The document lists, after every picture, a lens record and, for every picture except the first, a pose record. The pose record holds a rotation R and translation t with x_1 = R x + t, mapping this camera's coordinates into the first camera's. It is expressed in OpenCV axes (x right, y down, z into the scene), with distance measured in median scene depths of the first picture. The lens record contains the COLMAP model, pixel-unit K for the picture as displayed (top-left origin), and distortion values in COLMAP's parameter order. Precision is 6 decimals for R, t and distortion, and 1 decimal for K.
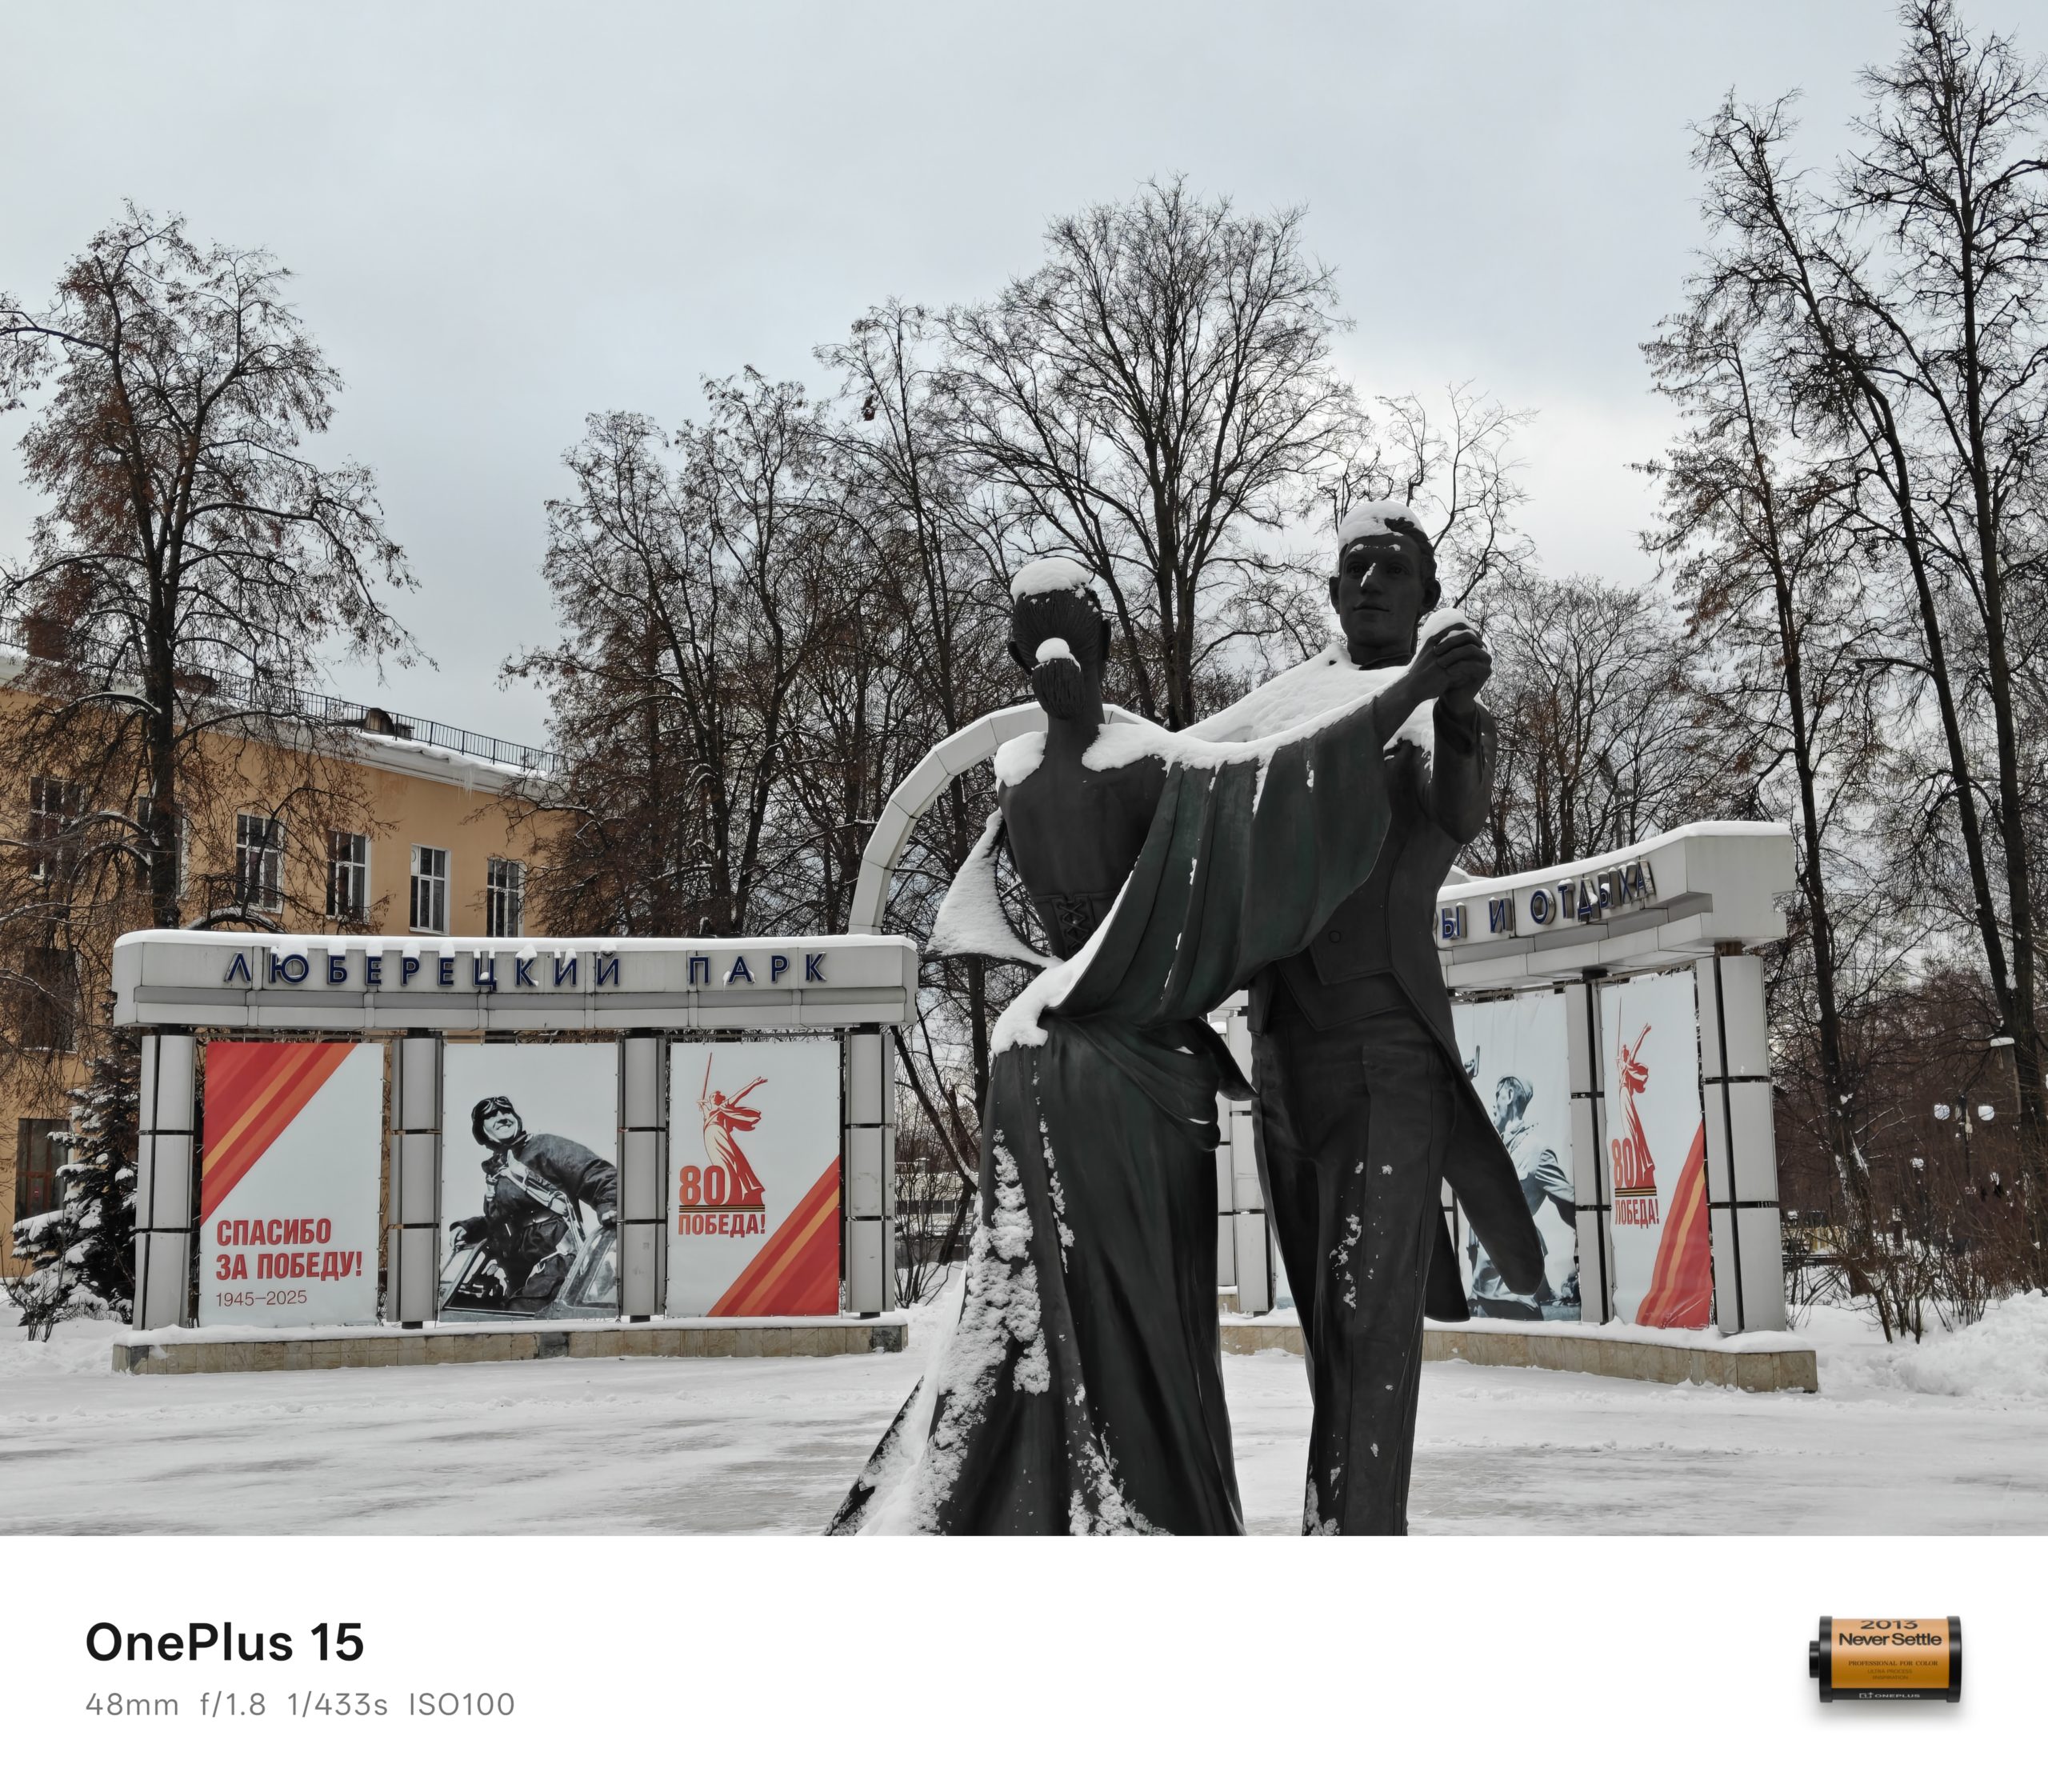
lens RADIAL K [[2980.6, 0, 989.5], [0, 2980.6, 755.1], [0, 0, 1]] dist [0.037506, 0.000000]
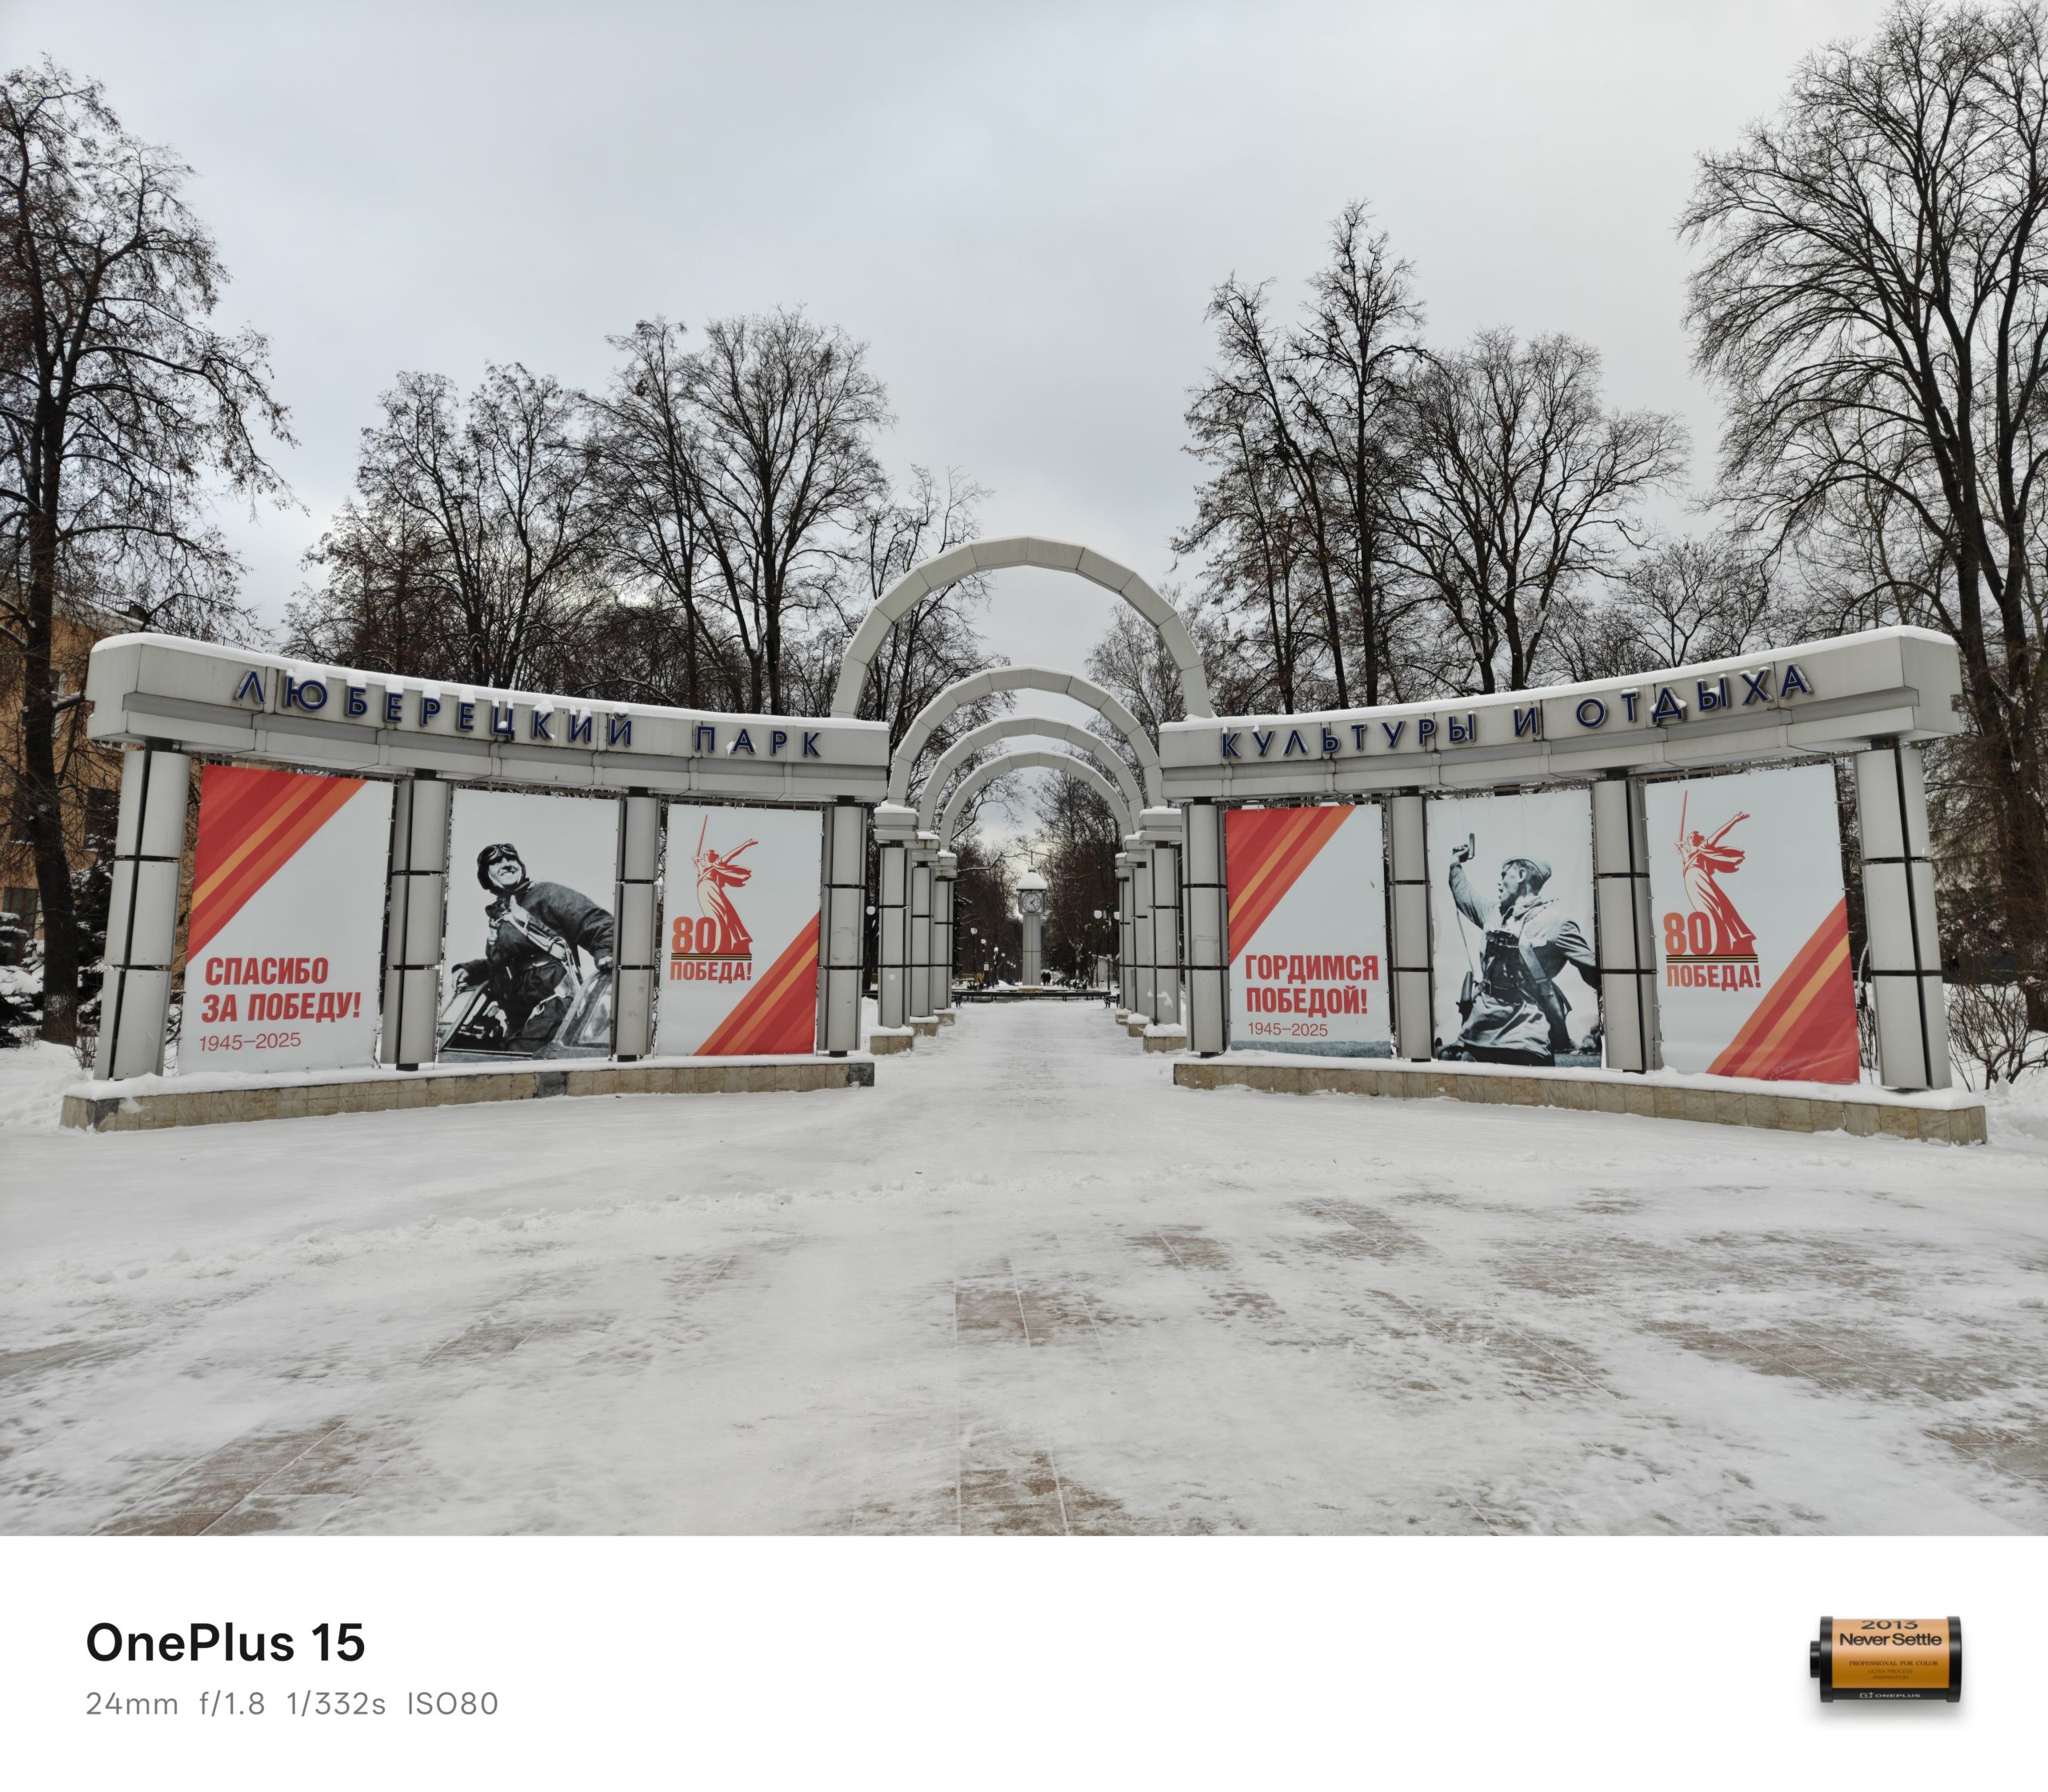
lens RADIAL K [[1421.7, 0, 1014.5], [0, 1421.7, 765.6], [0, 0, 1]] dist [0.019487, -0.005818]
pose [[0.917961, 0.073026, 0.389892, -0.196434], [-0.077968, 0.996951, -0.003159, 0.075193], [-0.388933, -0.027499, 0.920855, 0.478279]]
